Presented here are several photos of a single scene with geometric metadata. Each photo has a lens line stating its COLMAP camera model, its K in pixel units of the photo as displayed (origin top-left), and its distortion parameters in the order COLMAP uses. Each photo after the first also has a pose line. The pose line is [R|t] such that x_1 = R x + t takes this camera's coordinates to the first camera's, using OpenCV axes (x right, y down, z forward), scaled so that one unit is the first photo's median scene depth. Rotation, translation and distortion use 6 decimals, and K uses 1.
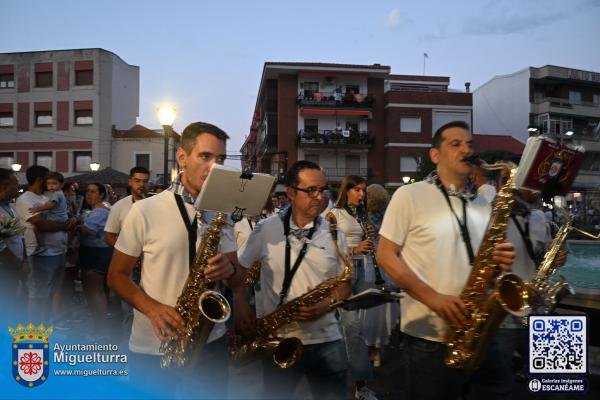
lens RADIAL K [[429.2, 0, 298.8], [0, 429.2, 200.6], [0, 0, 1]] dist [-0.012012, 0.004137]
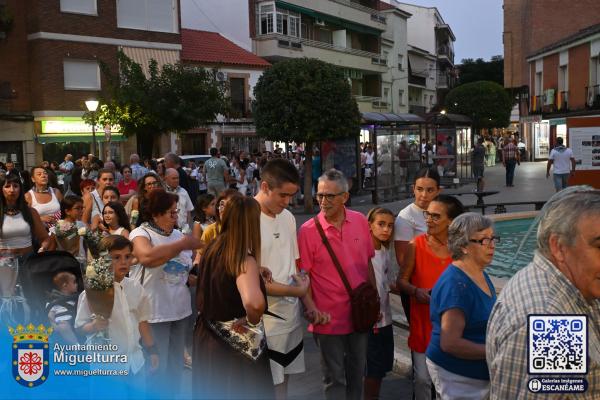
lens RADIAL K [[720.6, 0, 300.8], [0, 720.6, 199.7], [0, 0, 1]] dist [-0.005197, 0.000000]
pose [[0.770808, -0.078073, 0.632266, -0.106927], [0.021596, 0.995094, 0.096547, -0.012502], [-0.636702, -0.060765, 0.768712, 0.138052]]
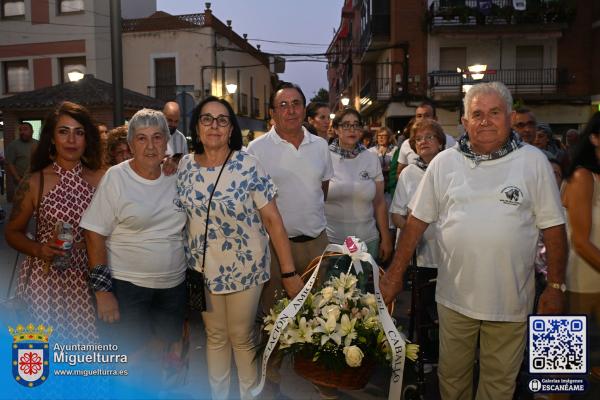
lens RADIAL K [[623.0, 0, 296.8], [0, 623.0, 202.6], [0, 0, 1]] dist [-0.006361, 0.000000]
pose [[0.983021, 0.002541, -0.183477, -0.020734], [0.017694, 0.993932, 0.108564, 0.001771], [0.182640, -0.109967, 0.977011, 0.155206]]
